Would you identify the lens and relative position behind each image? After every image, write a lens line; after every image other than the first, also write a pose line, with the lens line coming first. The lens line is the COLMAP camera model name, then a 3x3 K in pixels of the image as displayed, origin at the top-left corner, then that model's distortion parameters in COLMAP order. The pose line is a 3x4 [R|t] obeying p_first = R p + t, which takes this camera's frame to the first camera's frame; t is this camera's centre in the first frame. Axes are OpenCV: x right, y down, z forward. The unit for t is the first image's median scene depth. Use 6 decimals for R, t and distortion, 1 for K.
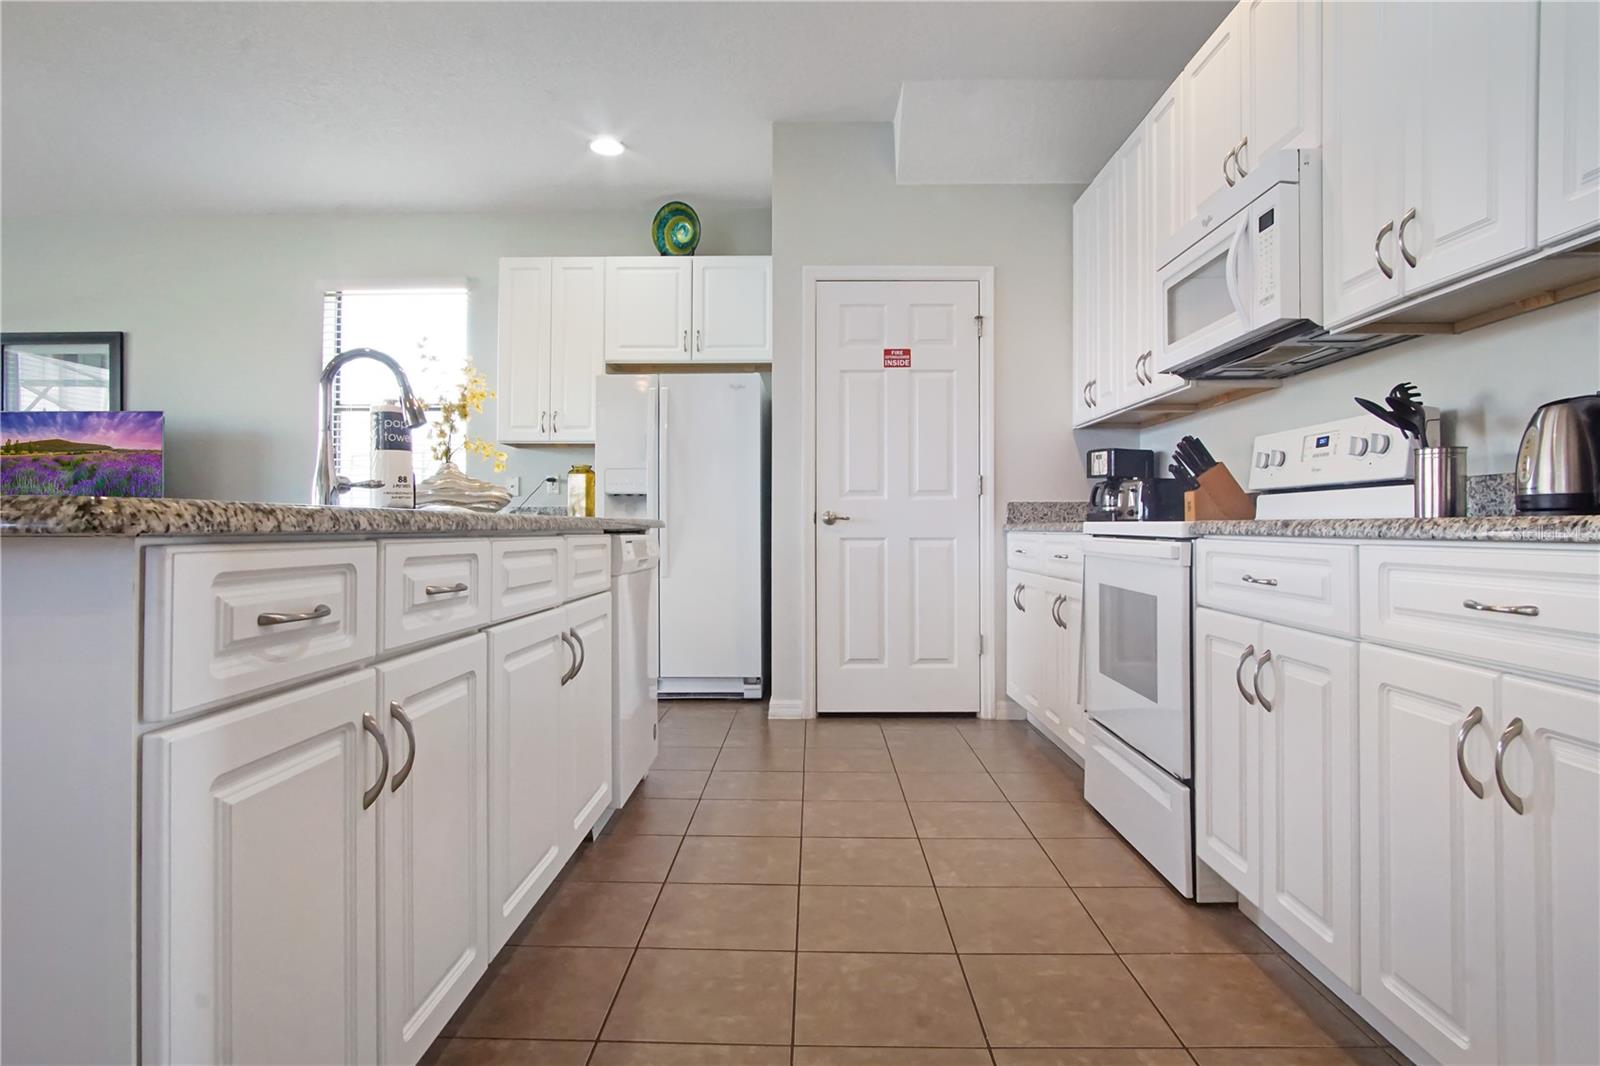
lens RADIAL K [[860.2, 0, 800.0], [0, 860.2, 533.0], [0, 0, 1]] dist [-0.020745, 0.002654]
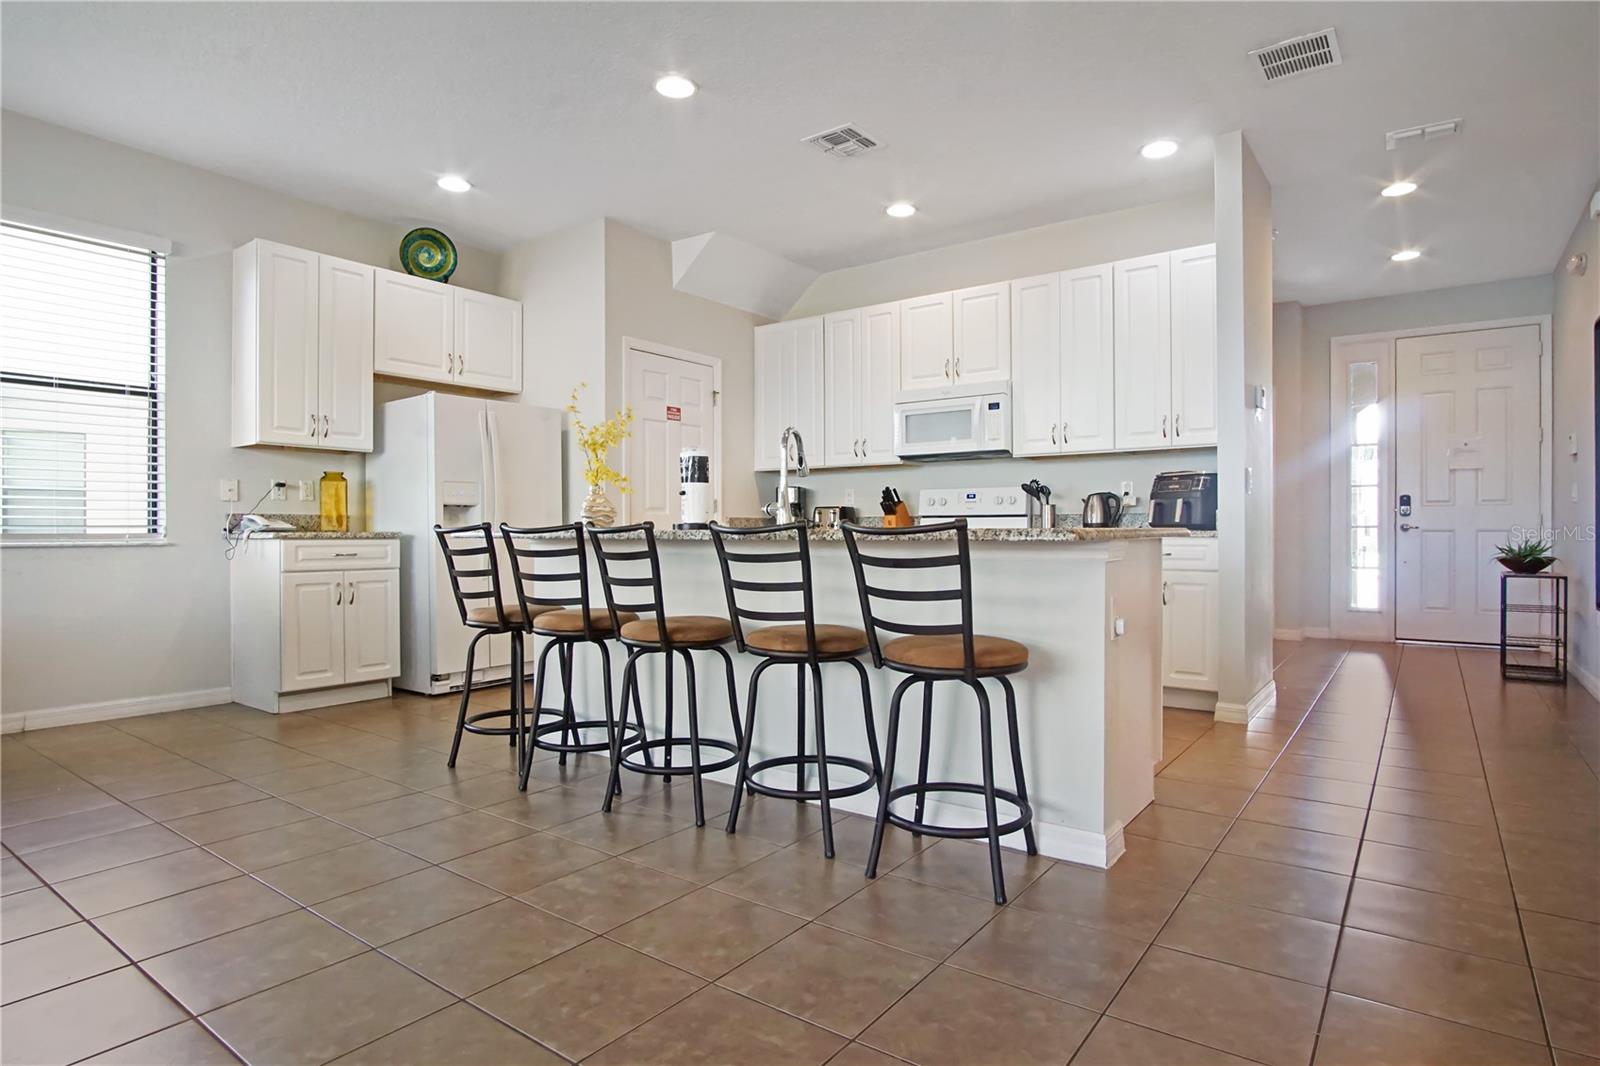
lens RADIAL K [[860.2, 0, 800.0], [0, 860.2, 533.0], [0, 0, 1]] dist [-0.020745, 0.002654]
pose [[0.580732, -0.003916, 0.814085, -0.759373], [0.008951, 0.999959, -0.001576, -0.004607], [-0.814046, 0.008202, 0.580743, 0.018883]]
